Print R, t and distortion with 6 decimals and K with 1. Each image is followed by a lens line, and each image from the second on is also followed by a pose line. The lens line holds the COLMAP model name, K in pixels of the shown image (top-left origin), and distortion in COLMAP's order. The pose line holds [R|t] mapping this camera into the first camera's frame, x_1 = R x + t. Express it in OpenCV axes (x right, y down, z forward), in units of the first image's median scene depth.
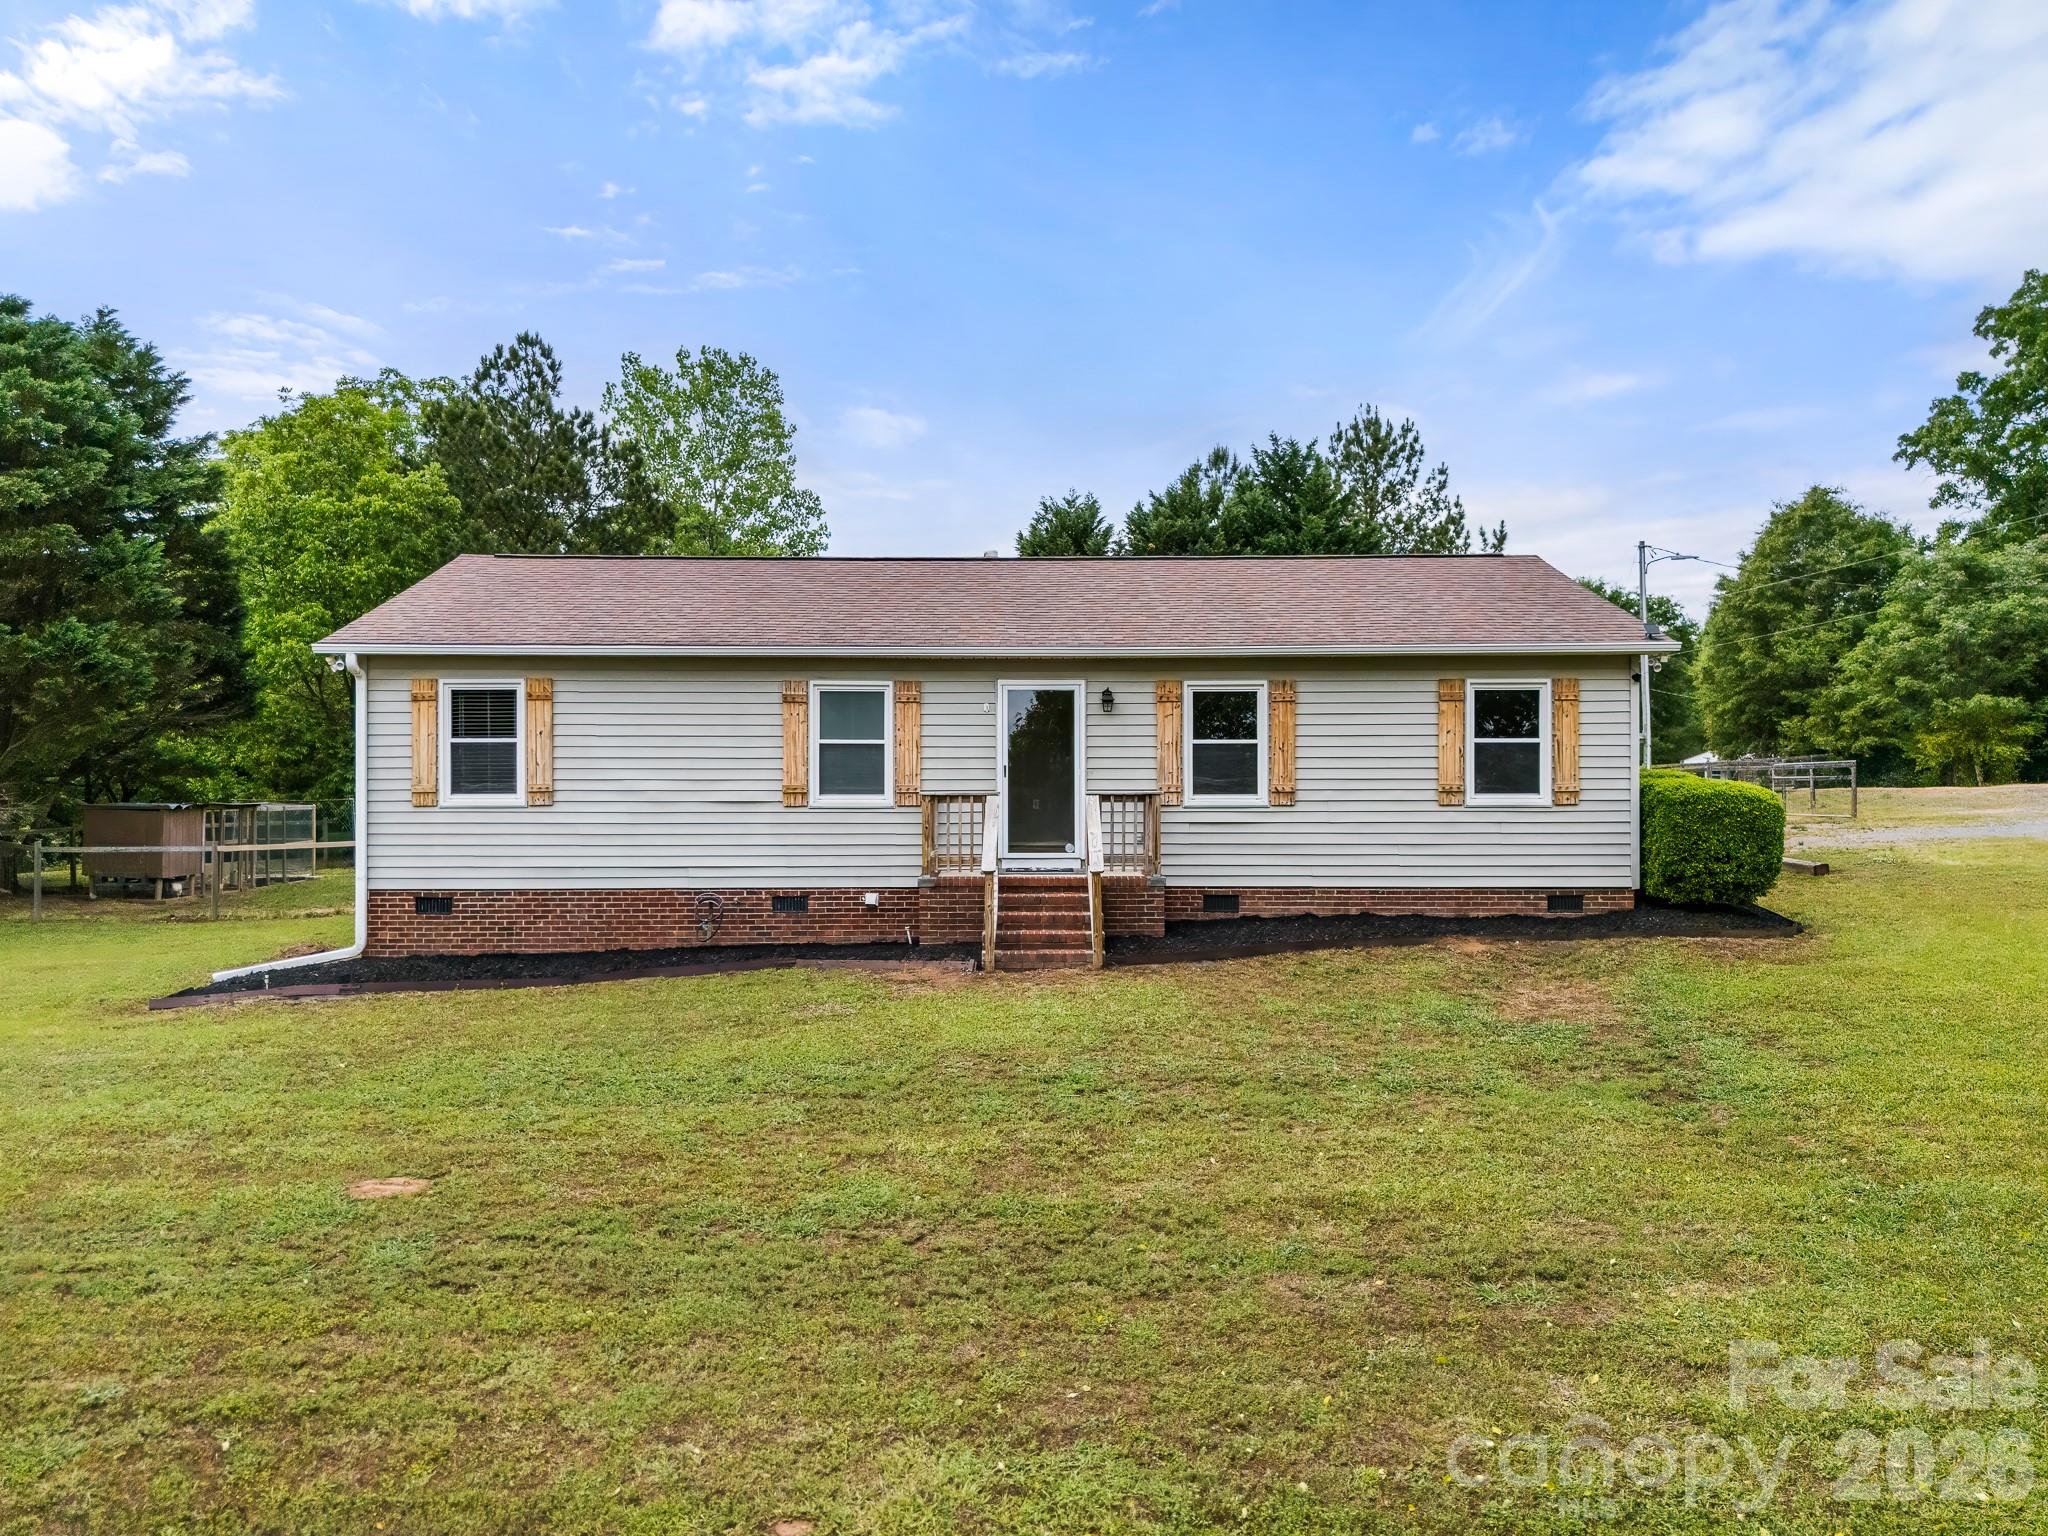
lens RADIAL K [[1424.0, 0, 1034.5], [0, 1424.0, 799.8], [0, 0, 1]] dist [0.043981, -0.021816]
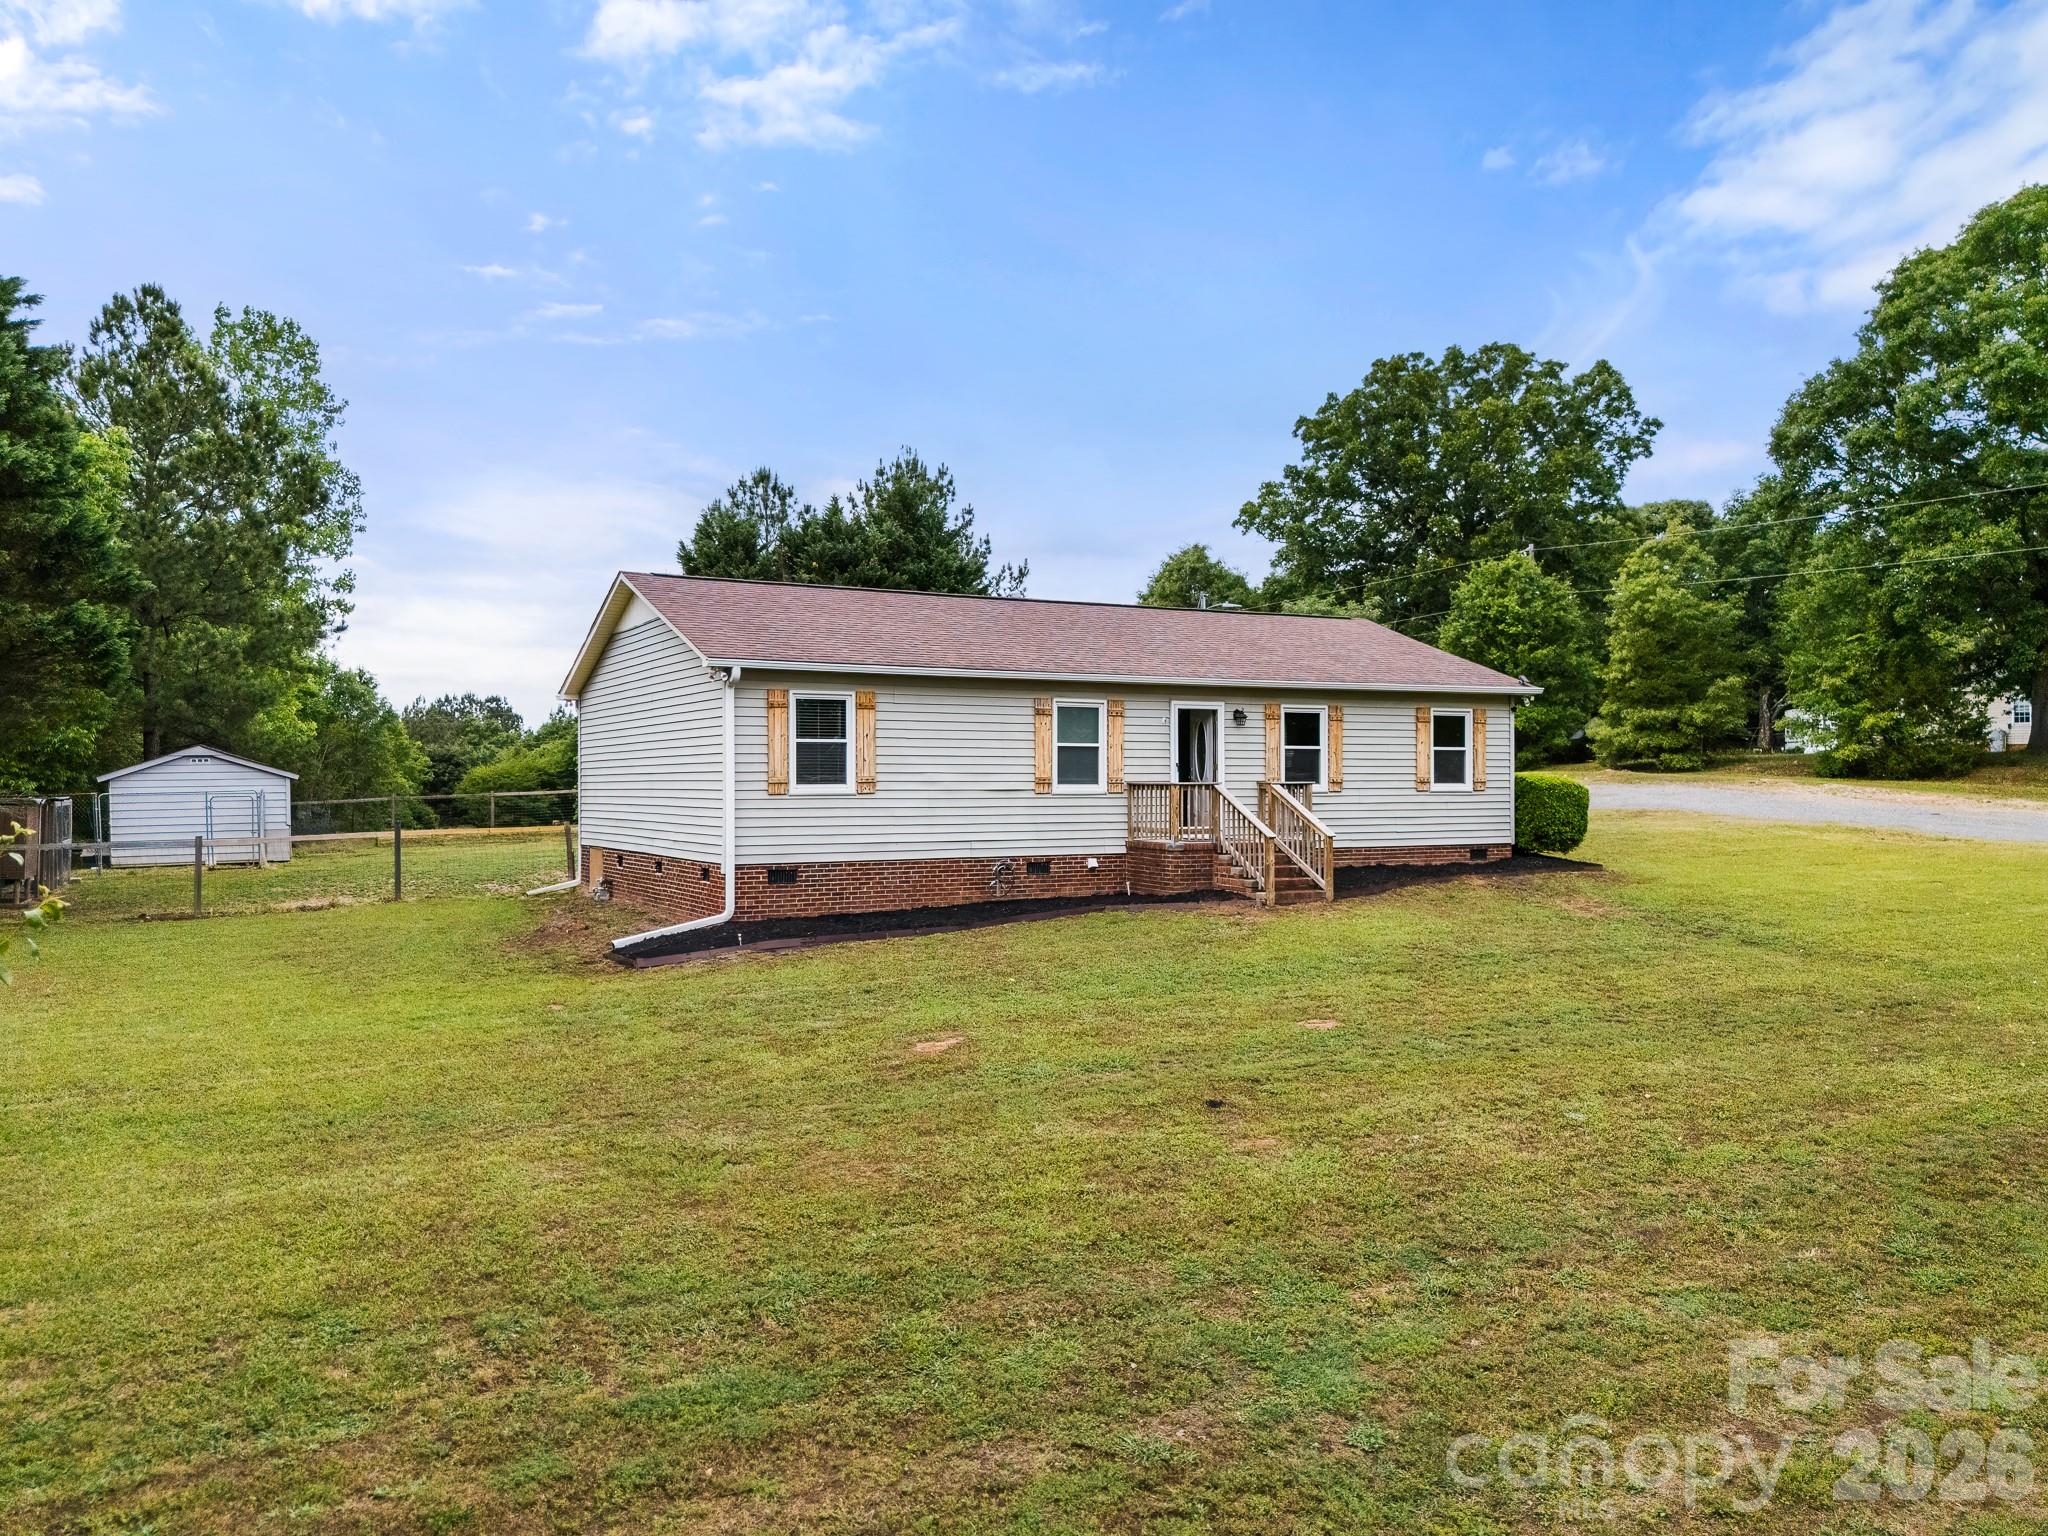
lens RADIAL K [[1424.0, 0, 1019.9], [0, 1424.0, 767.3], [0, 0, 1]] dist [0.043981, -0.021816]
pose [[0.896511, 0.003974, 0.443003, -0.764049], [0.006832, 0.999717, -0.022795, 0.010247], [-0.442968, 0.023463, 0.896230, -0.164461]]
